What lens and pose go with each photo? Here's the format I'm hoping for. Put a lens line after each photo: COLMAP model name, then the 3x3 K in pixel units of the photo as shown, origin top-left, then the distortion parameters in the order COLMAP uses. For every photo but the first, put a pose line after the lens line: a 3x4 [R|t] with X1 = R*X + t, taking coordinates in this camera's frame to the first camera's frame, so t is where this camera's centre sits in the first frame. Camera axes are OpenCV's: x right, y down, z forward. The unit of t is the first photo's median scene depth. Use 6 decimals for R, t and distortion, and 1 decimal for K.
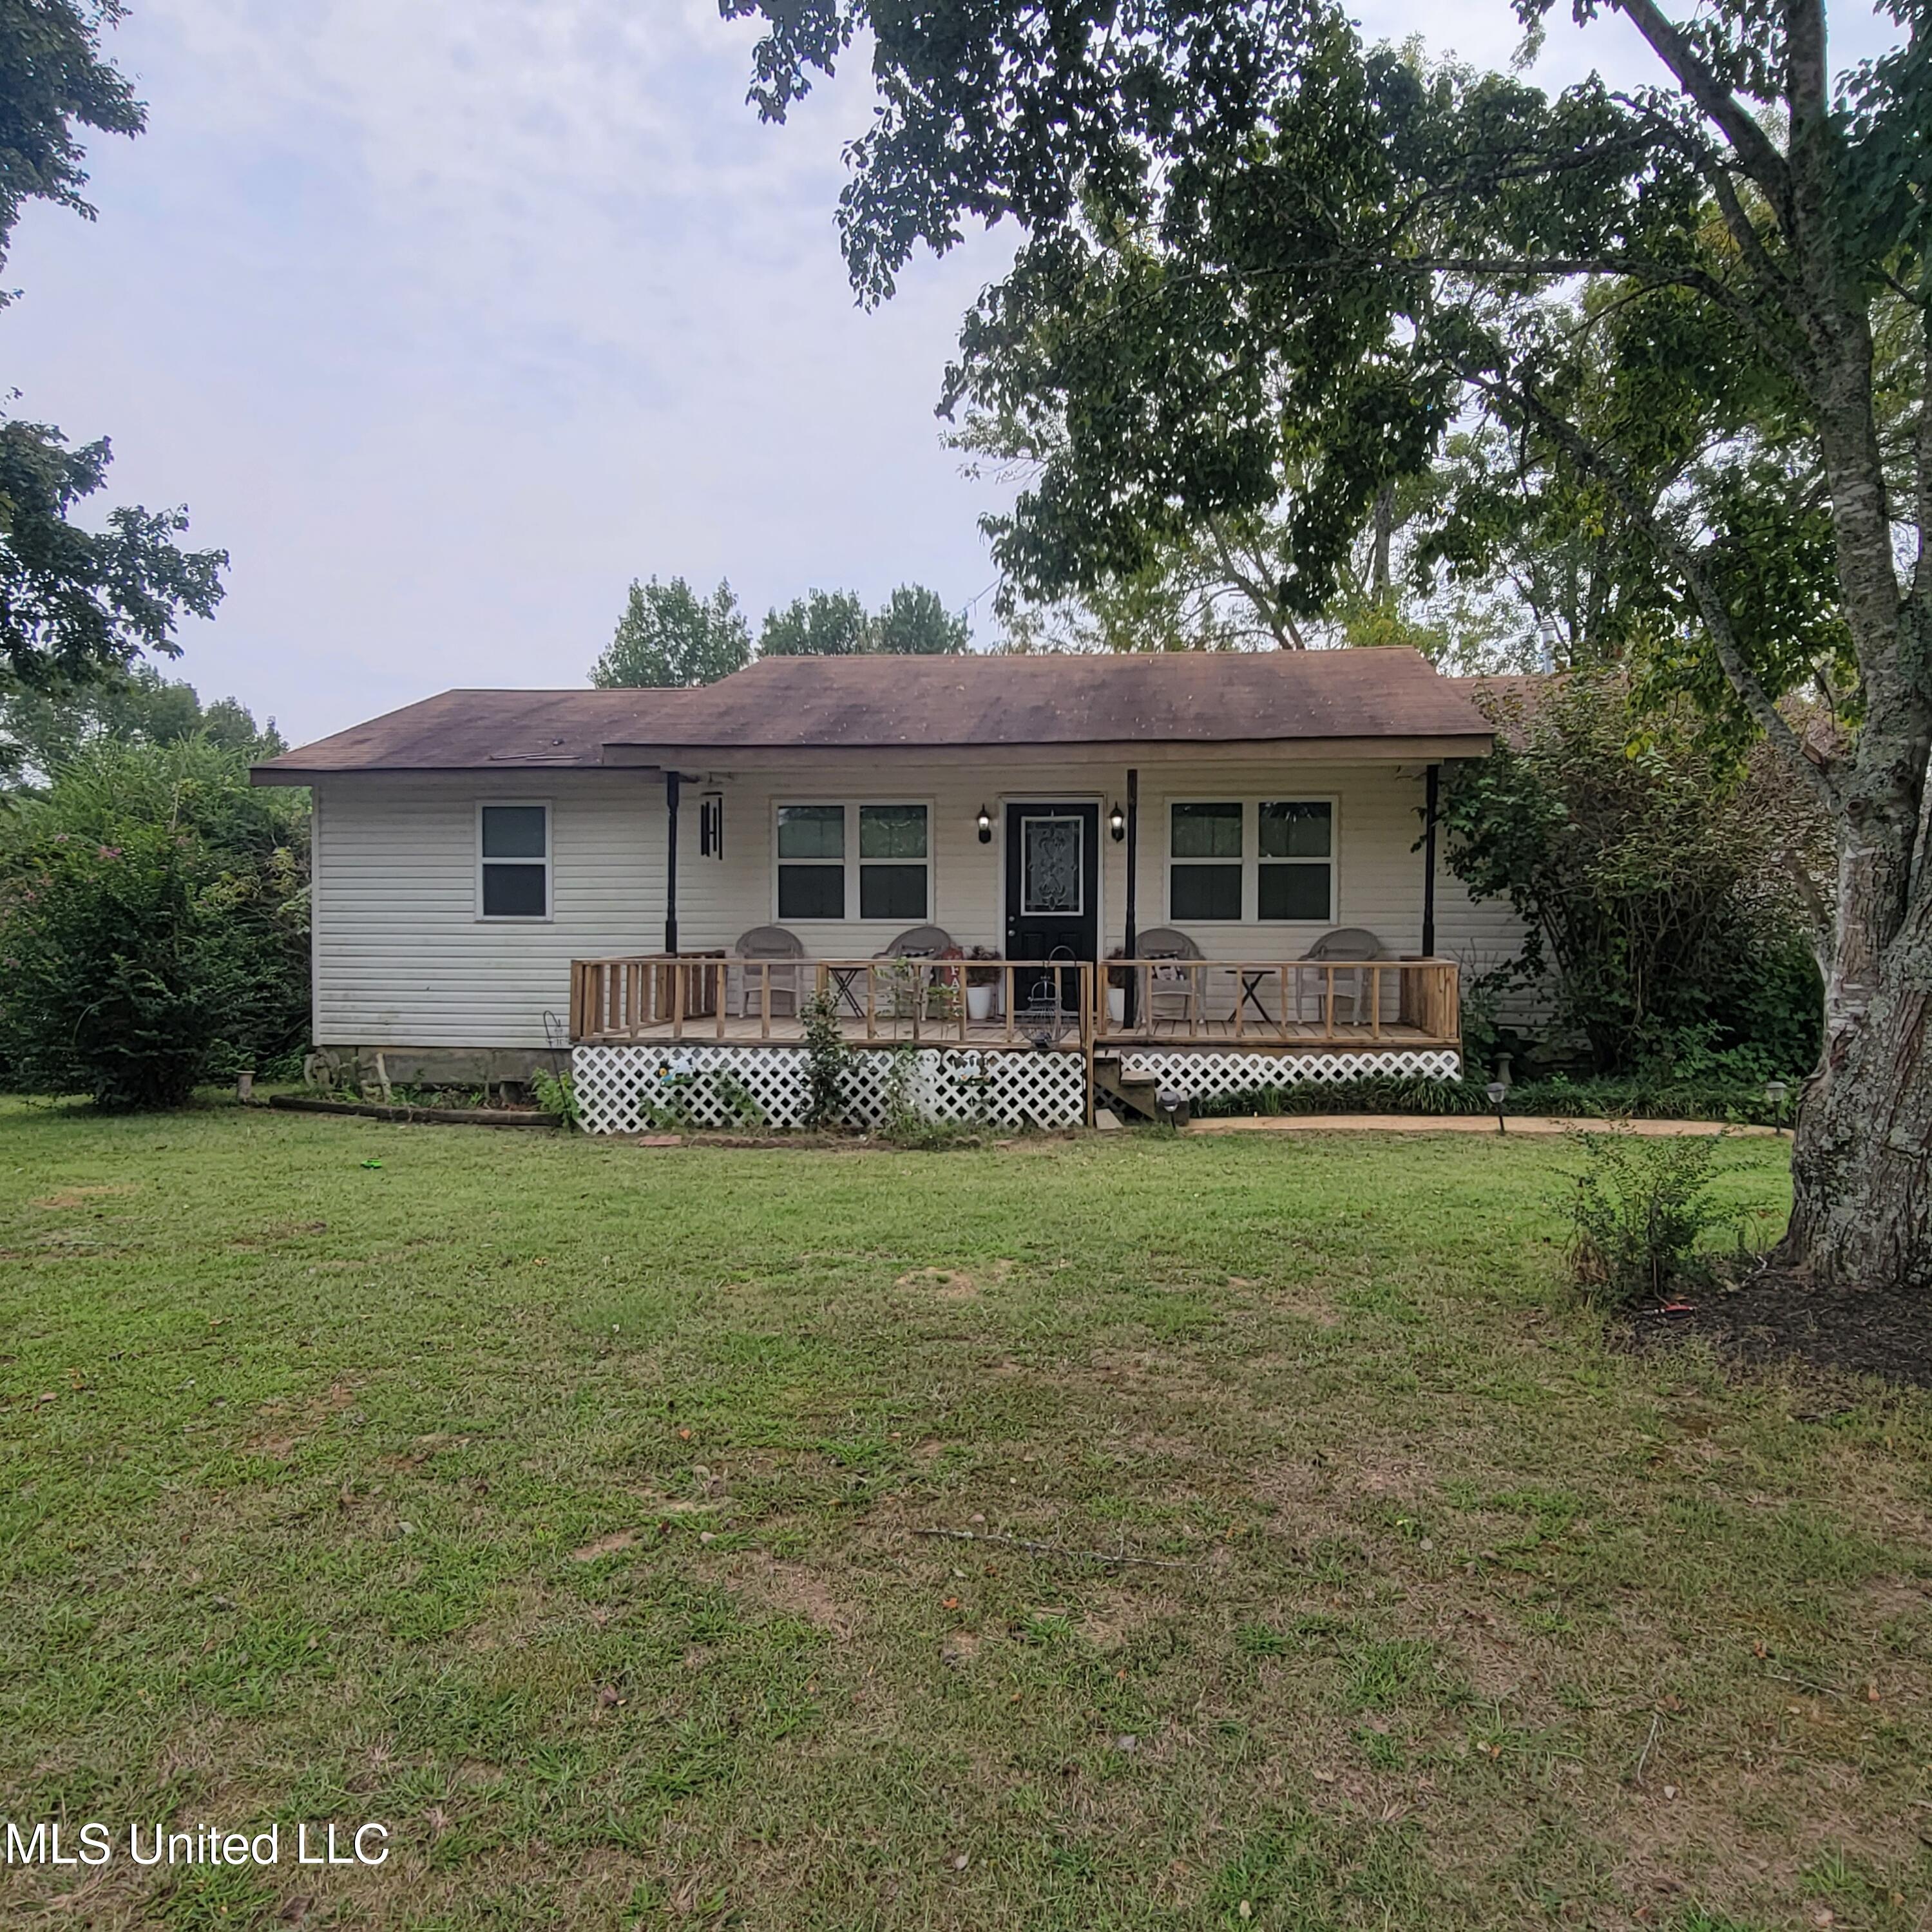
lens RADIAL K [[1525.7, 0, 969.5], [0, 1525.7, 974.4], [0, 0, 1]] dist [-0.000757, -0.003307]
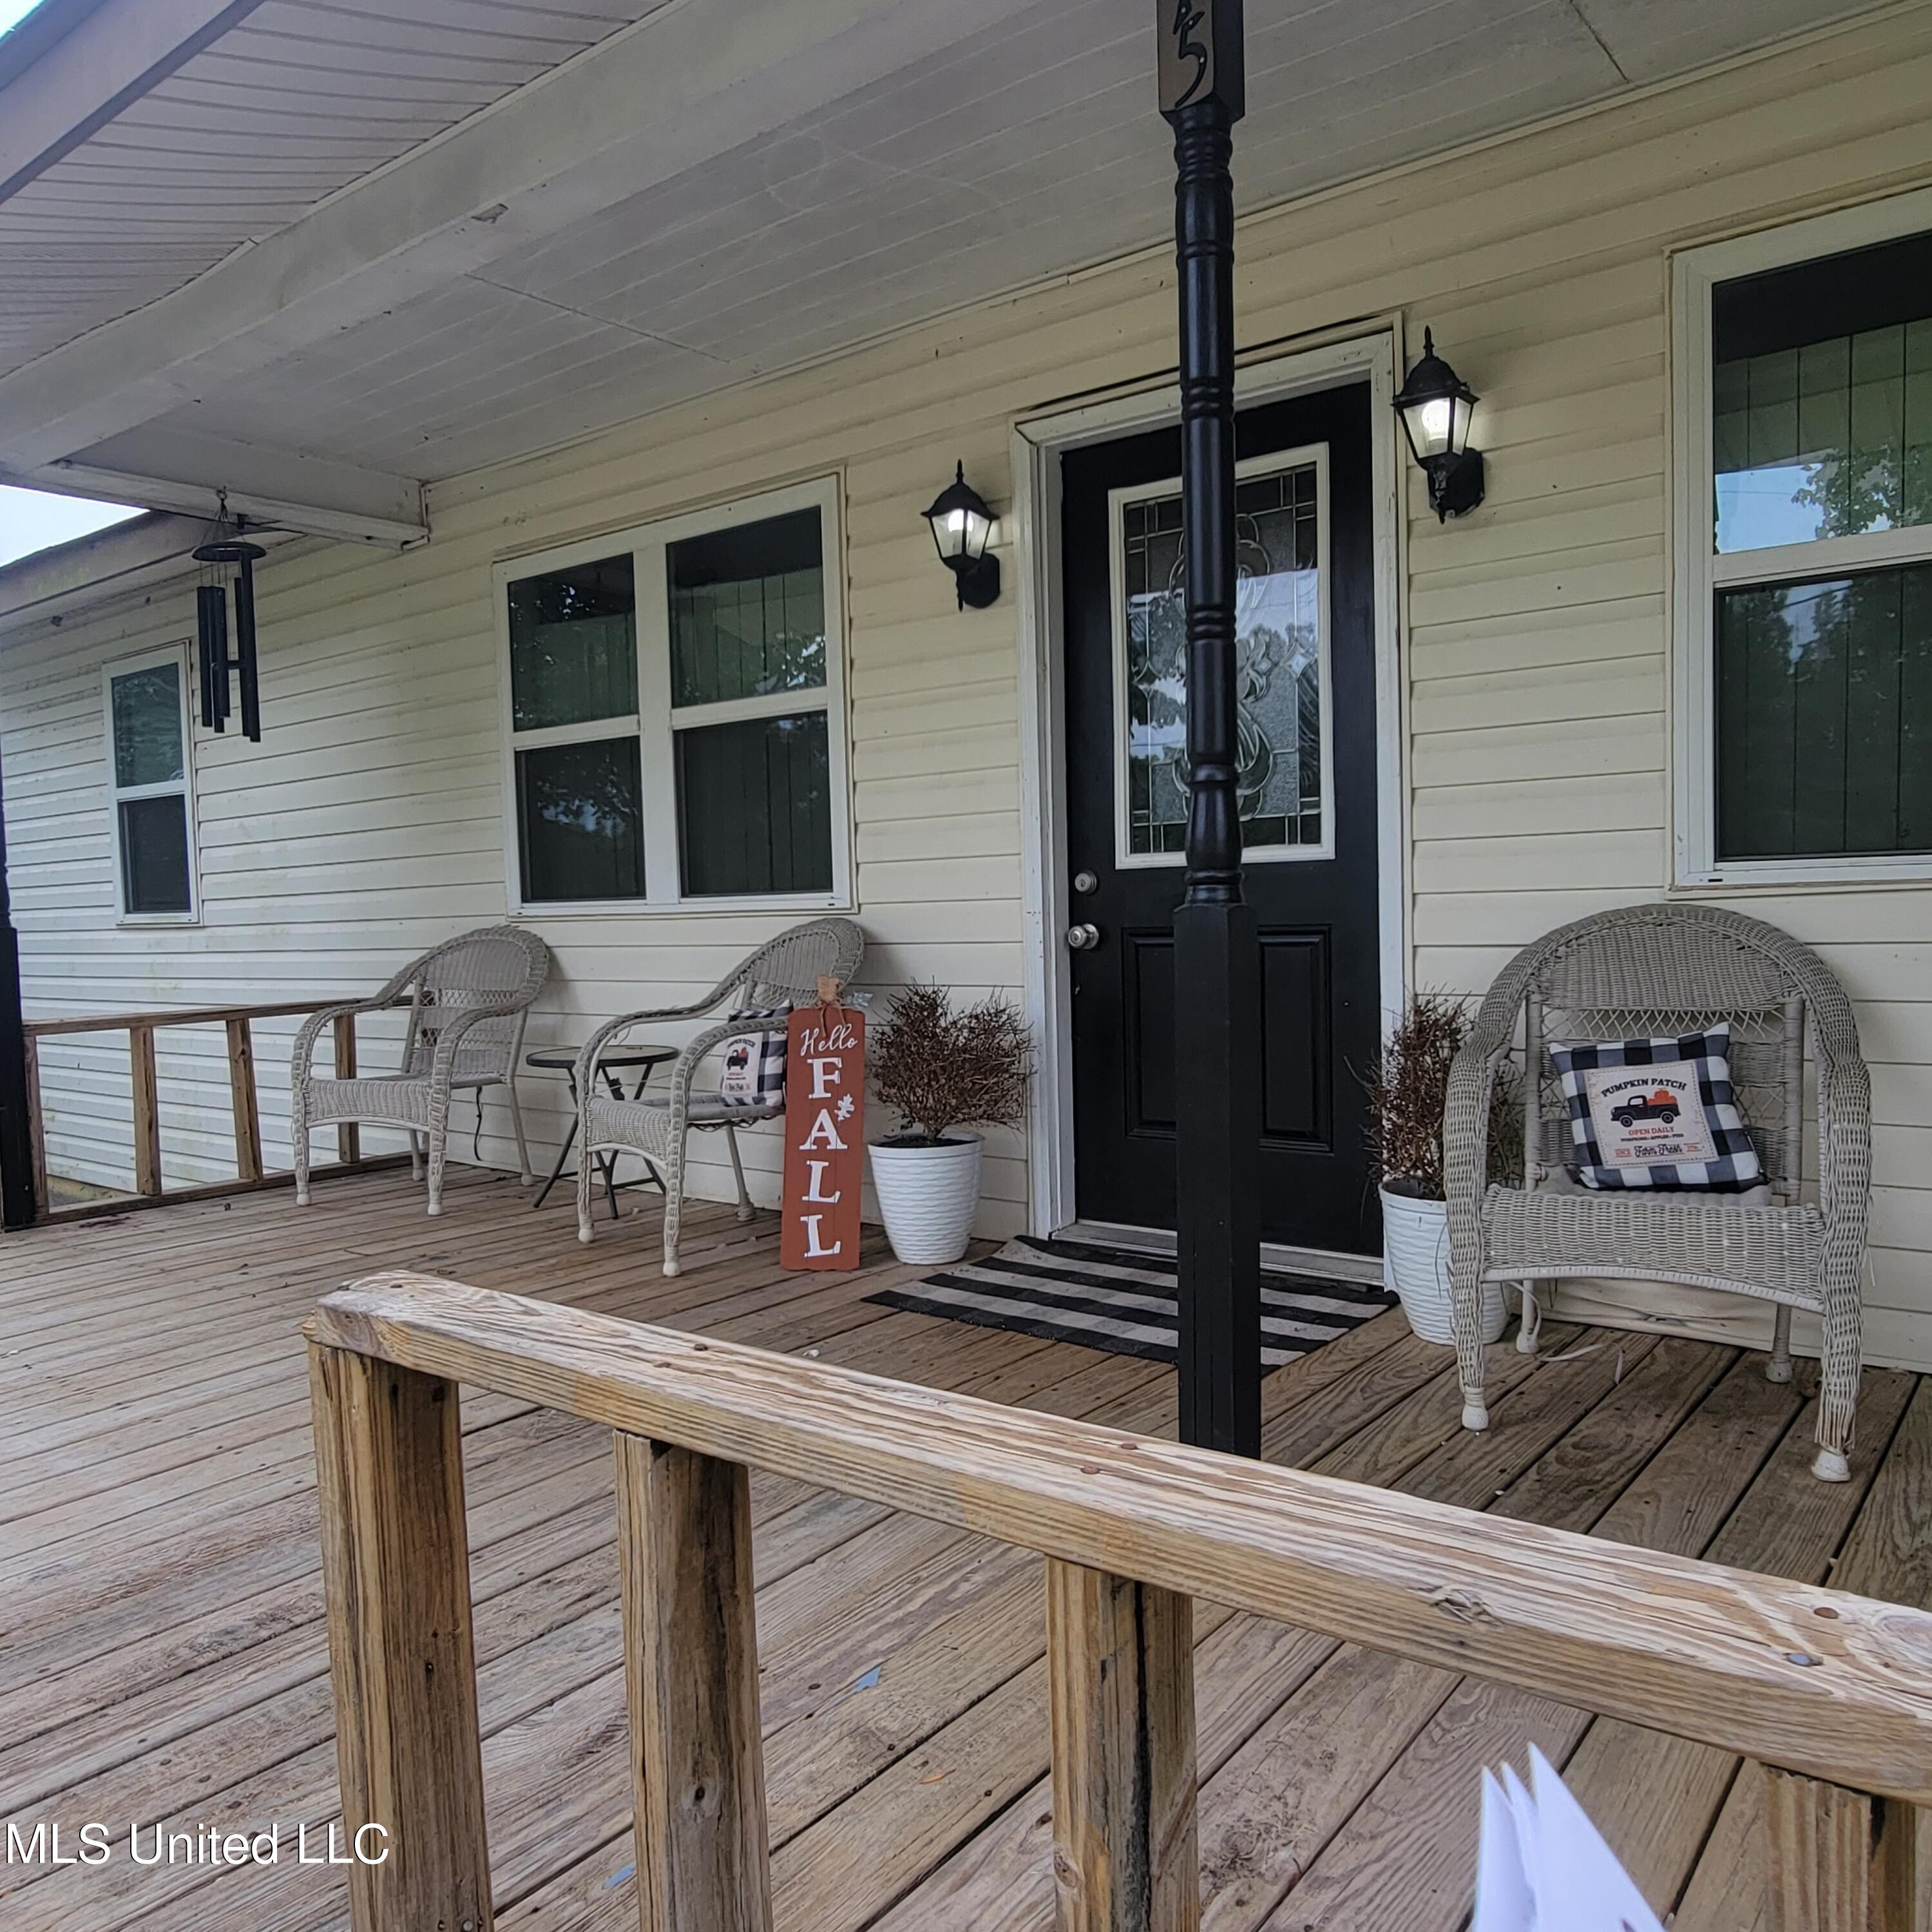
lens RADIAL K [[1525.7, 0, 963.1], [0, 1525.7, 973.3], [0, 0, 1]] dist [-0.000757, -0.003307]
pose [[0.861428, -0.003931, -0.507864, 0.148216], [0.016142, 0.999677, 0.019641, -0.026542], [0.507623, -0.025117, 0.861213, 0.771108]]
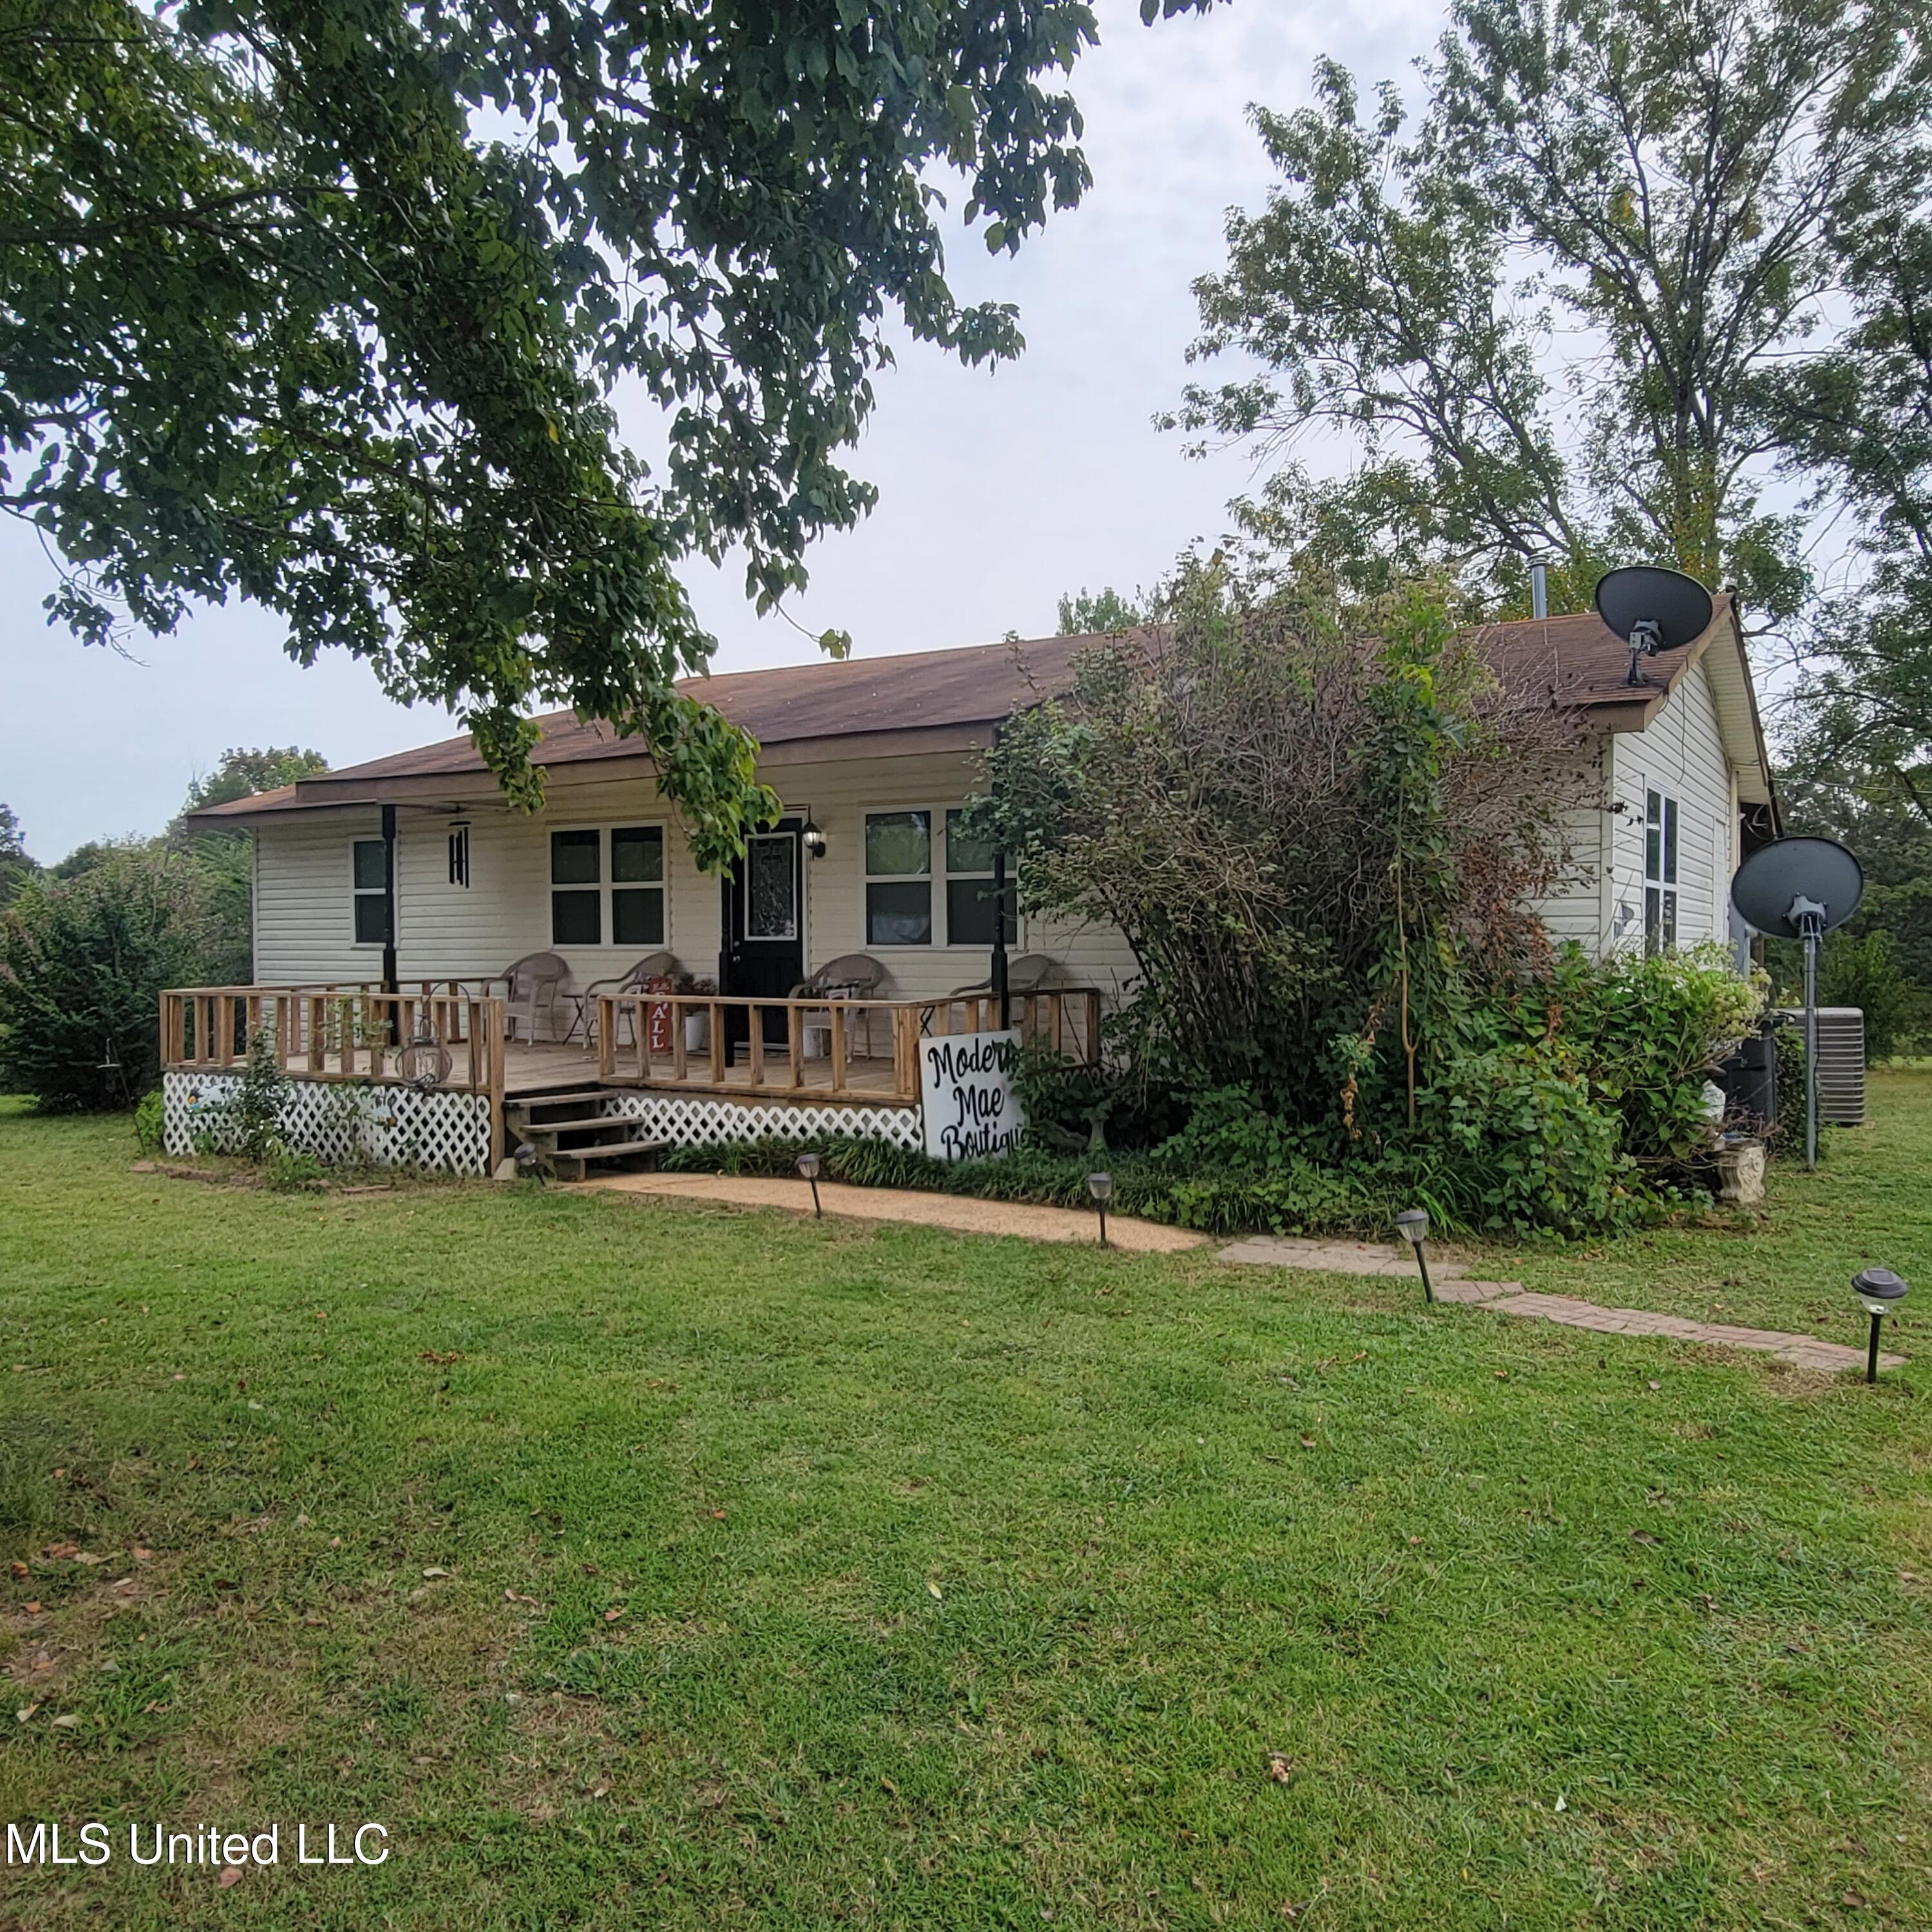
lens RADIAL K [[1525.7, 0, 967.4], [0, 1525.7, 959.2], [0, 0, 1]] dist [-0.000757, -0.003307]
pose [[0.907602, -0.000127, -0.419831, 0.559638], [-0.005088, 0.999923, -0.011303, -0.017628], [0.419800, 0.012395, 0.907532, 0.213640]]
